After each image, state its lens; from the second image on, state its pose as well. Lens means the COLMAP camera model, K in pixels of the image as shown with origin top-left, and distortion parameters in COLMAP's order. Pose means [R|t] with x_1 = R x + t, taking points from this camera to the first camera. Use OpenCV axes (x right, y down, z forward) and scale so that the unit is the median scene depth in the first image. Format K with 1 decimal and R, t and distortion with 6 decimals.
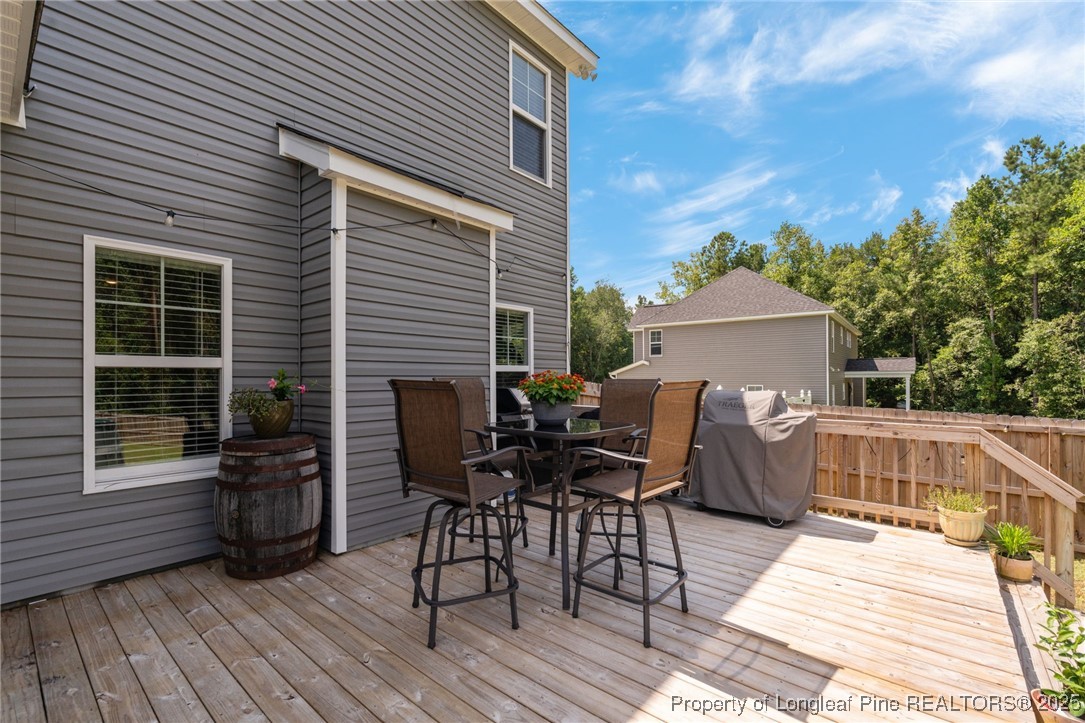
lens RADIAL K [[478.2, 0, 541.7], [0, 478.2, 376.5], [0, 0, 1]] dist [-0.002350, -0.000127]
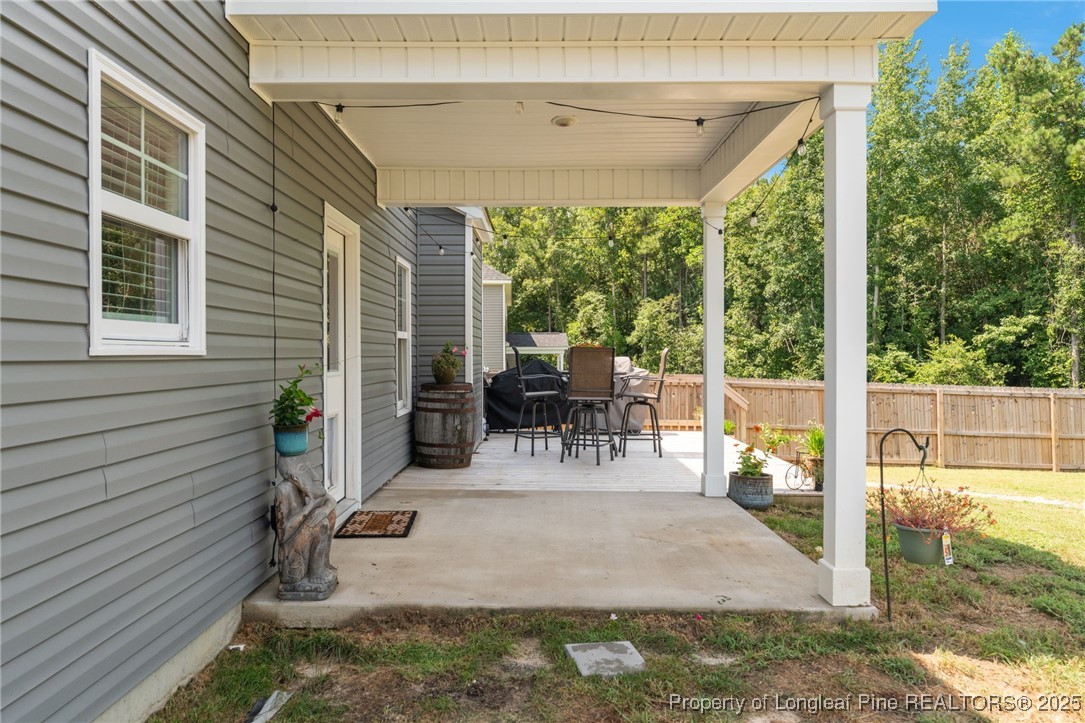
lens RADIAL K [[765.3, 0, 542.5], [0, 765.3, 361.5], [0, 0, 1]] dist [-0.000211, 0.002113]
pose [[0.761961, -0.004475, 0.647607, -0.188653], [-0.001281, 0.999964, 0.008417, 0.003343], [-0.647621, -0.007243, 0.761928, -0.106017]]
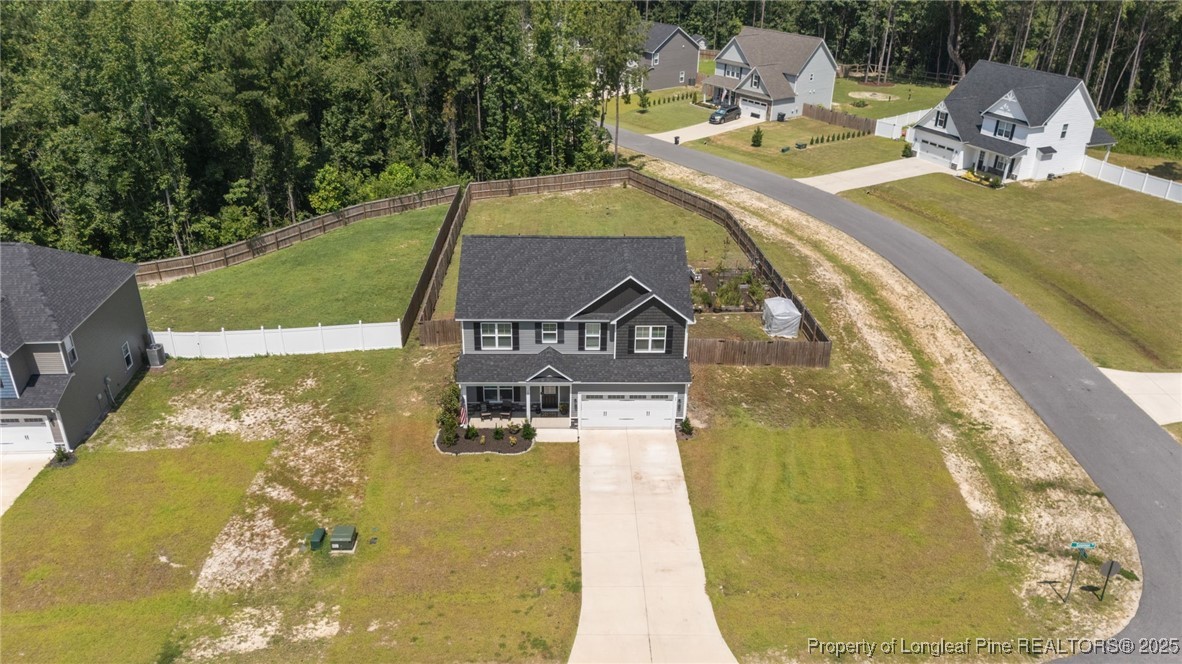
lens RADIAL K [[858.2, 0, 591.0], [0, 858.2, 332.0], [0, 0, 1]] dist [0.068660, -0.072041]
pose [[-0.662197, -0.332691, 0.671425, -1.139496], [-0.012673, 0.900879, 0.433886, -0.622346], [-0.749222, 0.278809, -0.600776, 0.945353]]
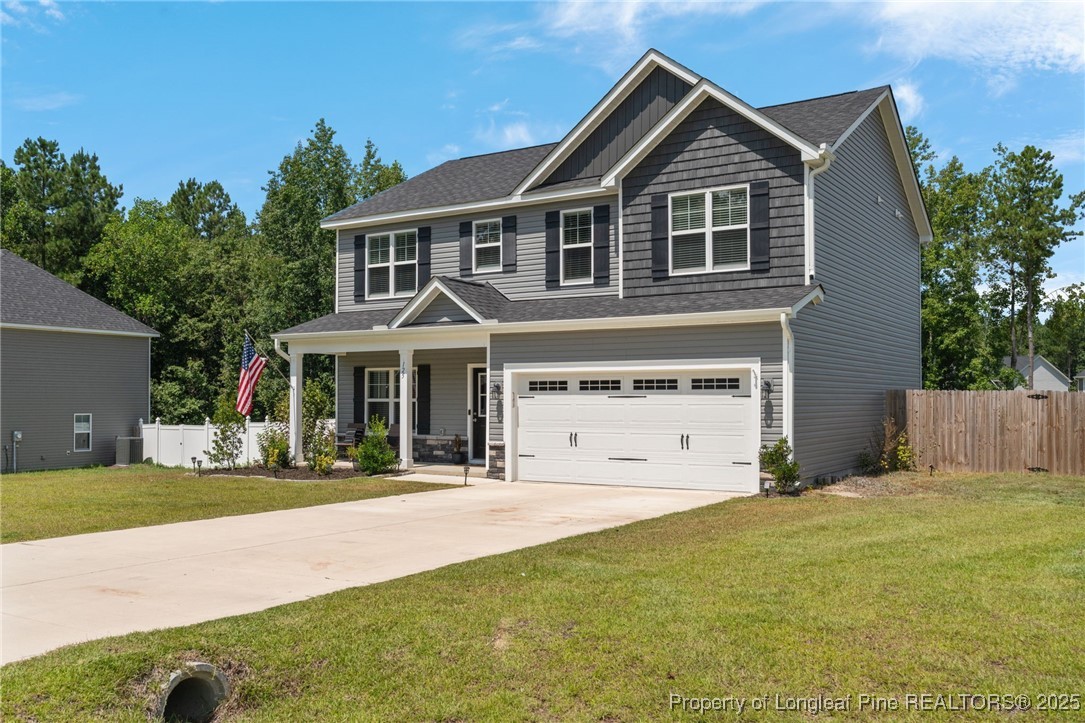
lens RADIAL K [[950.5, 0, 538.8], [0, 950.5, 400.0], [0, 0, 1]] dist [-0.007398, -0.000130]
pose [[-0.135788, 0.007223, 0.990712, -0.847084], [-0.002725, 0.999967, -0.007664, 0.002541], [-0.990734, -0.003740, -0.135763, 0.305781]]
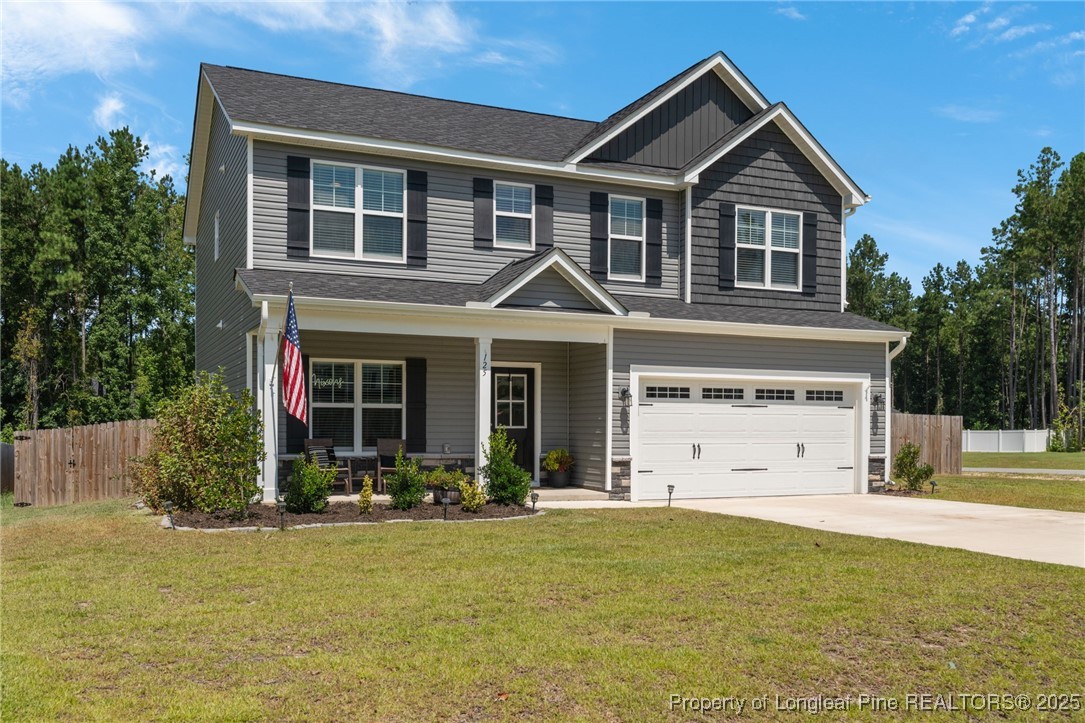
lens RADIAL K [[963.1, 0, 541.1], [0, 963.1, 447.3], [0, 0, 1]] dist [-0.001647, 0.003061]
pose [[-0.898355, -0.009035, 0.439178, -0.499229], [-0.001689, 0.999852, 0.017113, 0.009464], [-0.439268, 0.014631, -0.898237, 0.668350]]
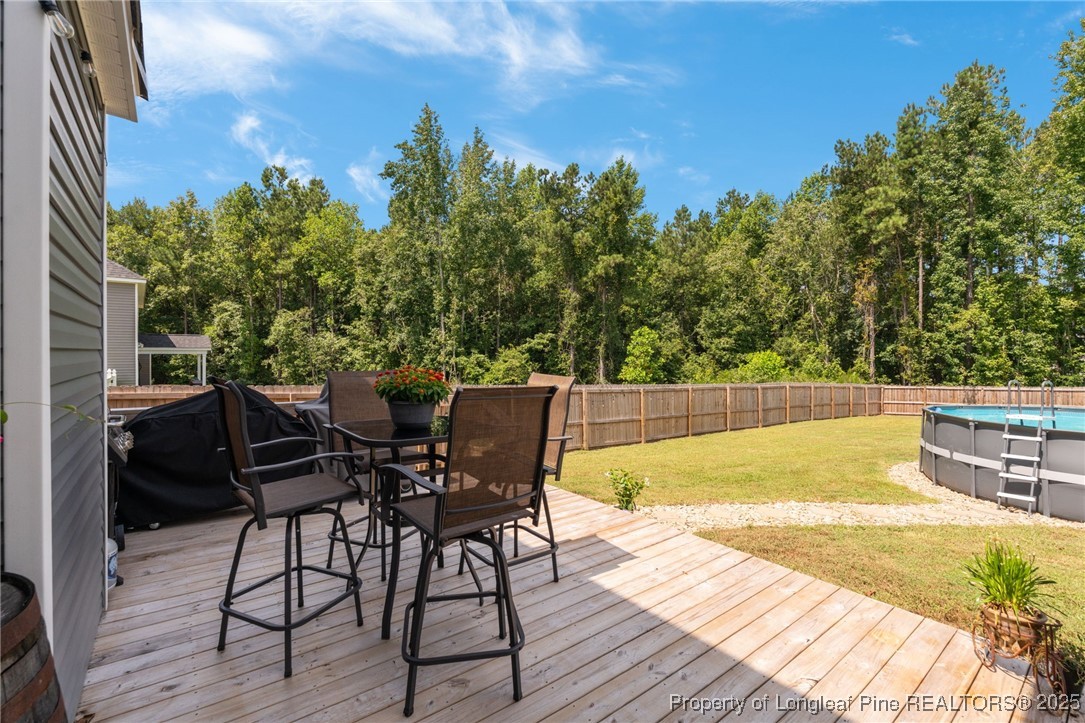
lens RADIAL K [[475.9, 0, 537.3], [0, 475.9, 356.6], [0, 0, 1]] dist [-0.005135, -0.000061]
pose [[0.205620, -0.002708, 0.978628, -0.074976], [-0.008446, 0.999954, 0.004542, -0.002570], [-0.978596, -0.009199, 0.205587, 0.050714]]
